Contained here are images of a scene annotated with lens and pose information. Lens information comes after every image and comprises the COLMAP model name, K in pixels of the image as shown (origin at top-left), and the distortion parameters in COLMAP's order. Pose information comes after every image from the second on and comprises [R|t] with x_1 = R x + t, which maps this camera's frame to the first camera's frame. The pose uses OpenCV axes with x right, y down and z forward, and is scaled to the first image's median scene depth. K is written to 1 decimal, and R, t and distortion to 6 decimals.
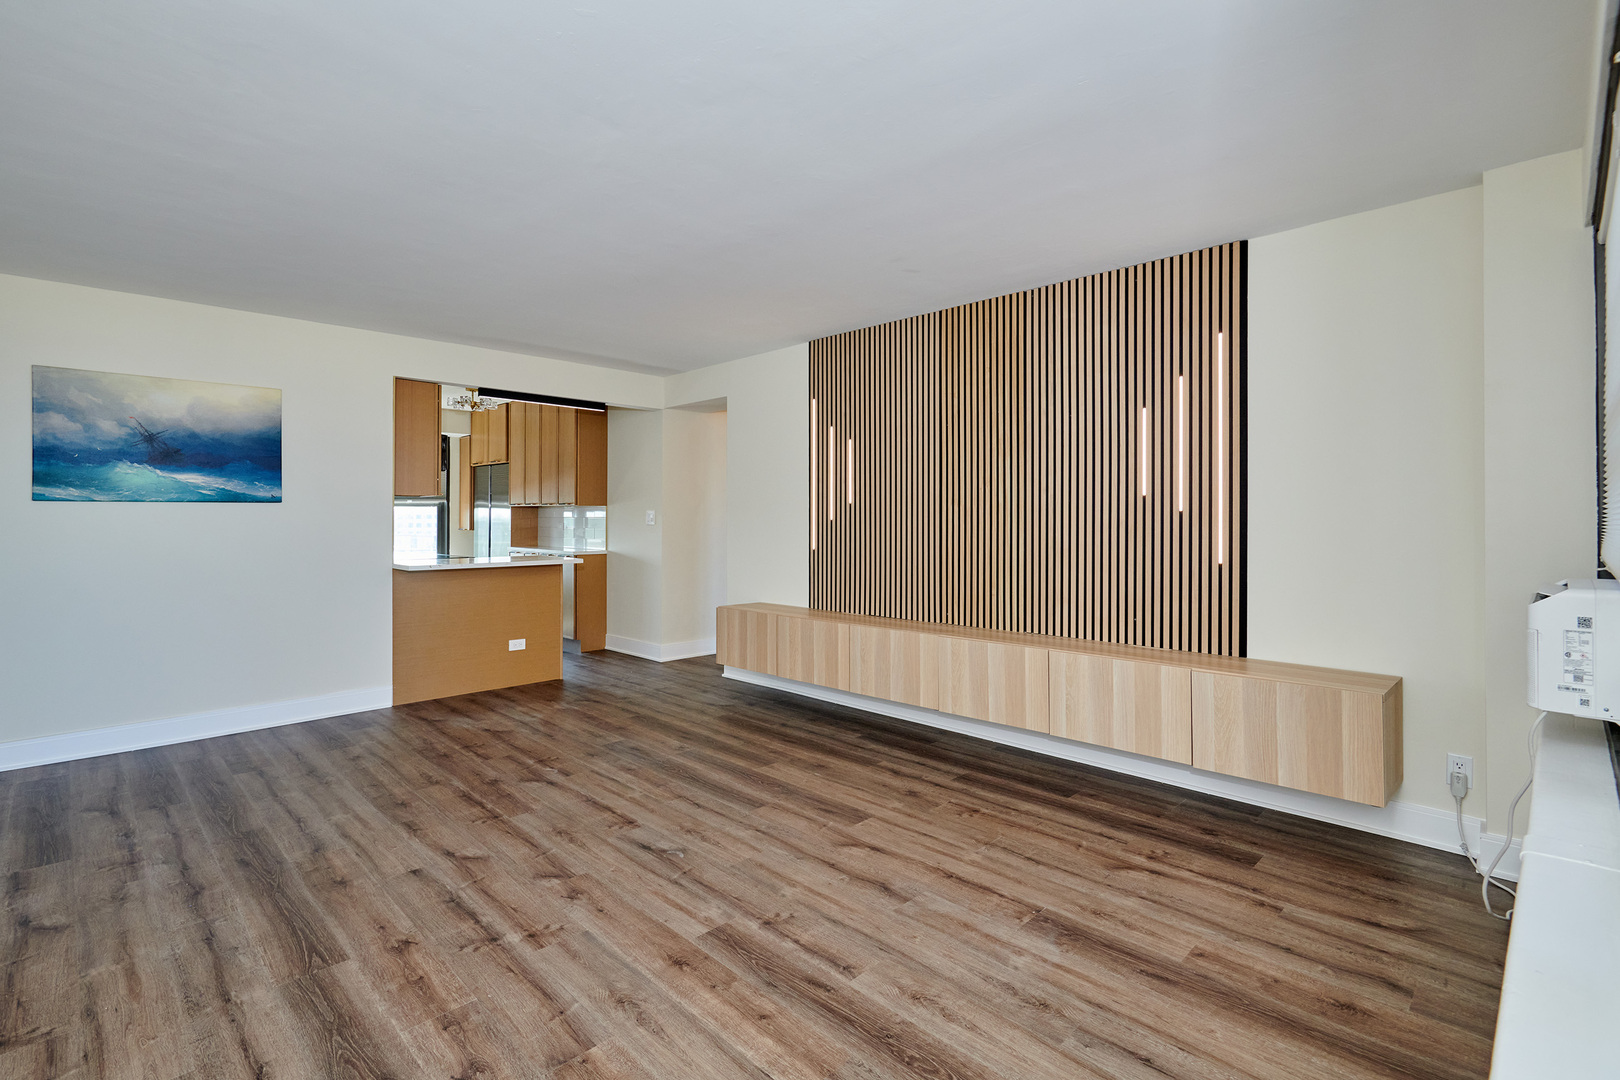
lens RADIAL K [[761.4, 0, 784.7], [0, 761.4, 518.4], [0, 0, 1]] dist [0.003374, 0.001515]
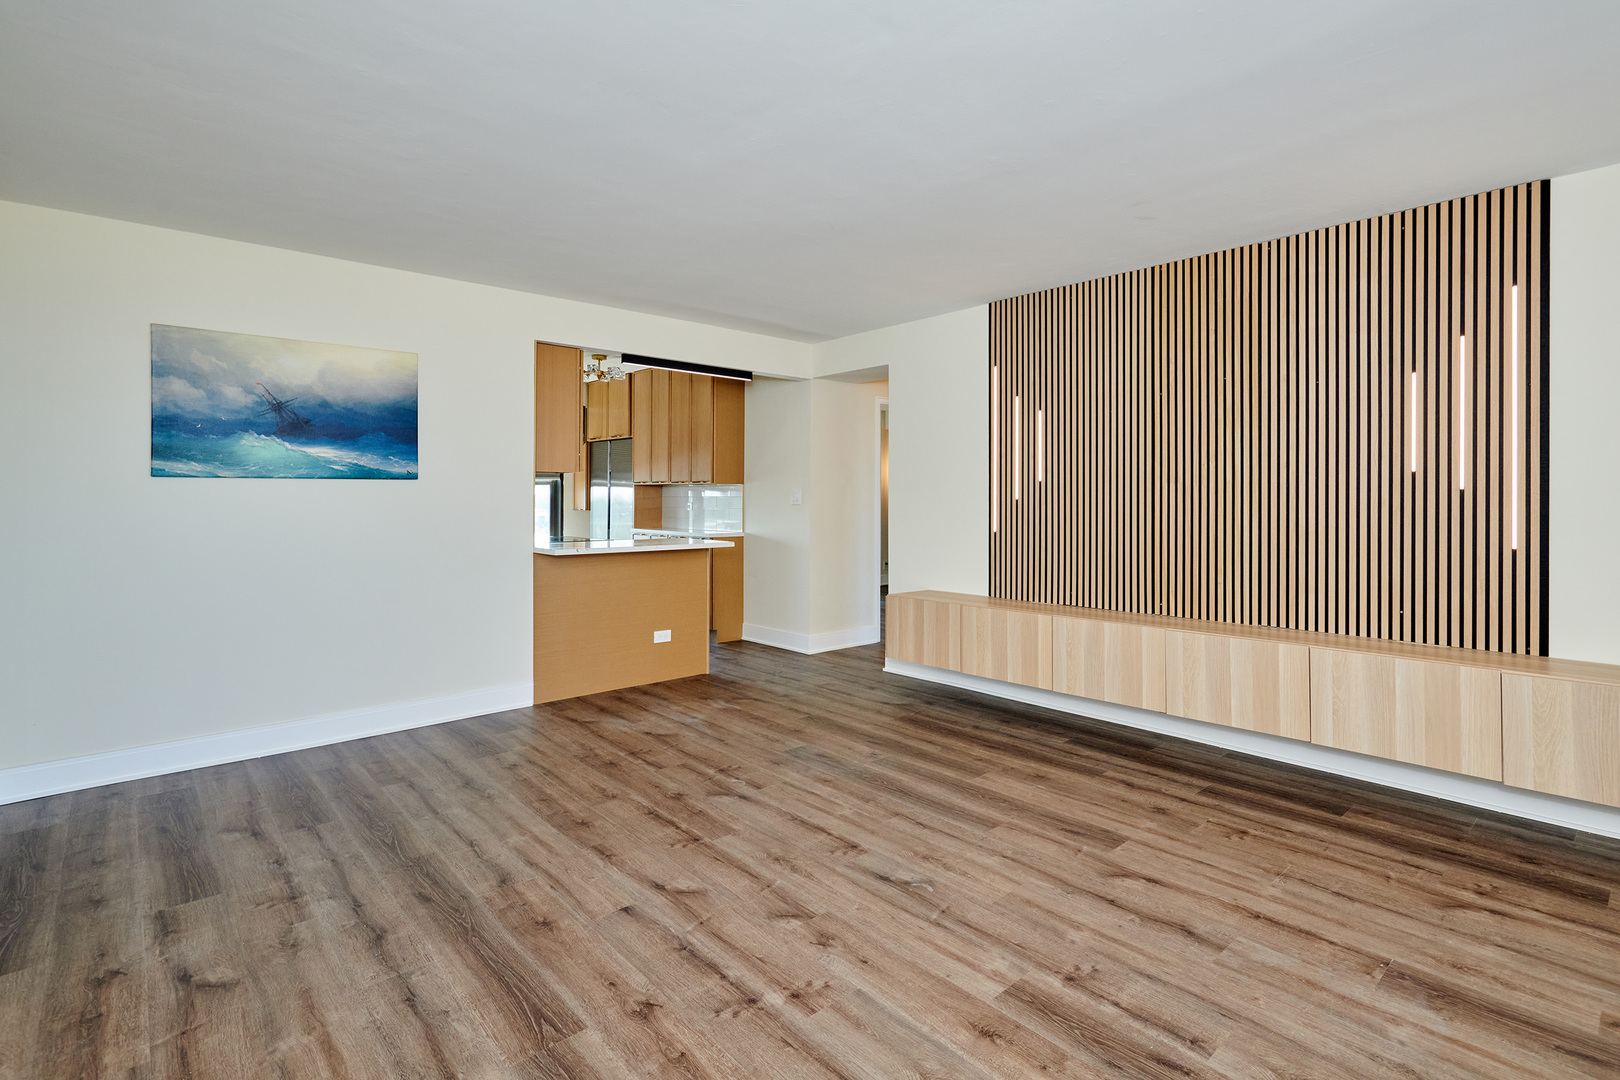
lens RADIAL K [[761.4, 0, 817.5], [0, 761.4, 497.5], [0, 0, 1]] dist [0.003374, 0.001515]
pose [[0.999998, 0.000945, 0.001900, -0.230609], [-0.000938, 0.999993, -0.003693, 0.003961], [-0.001903, 0.003691, 0.999991, 0.122120]]
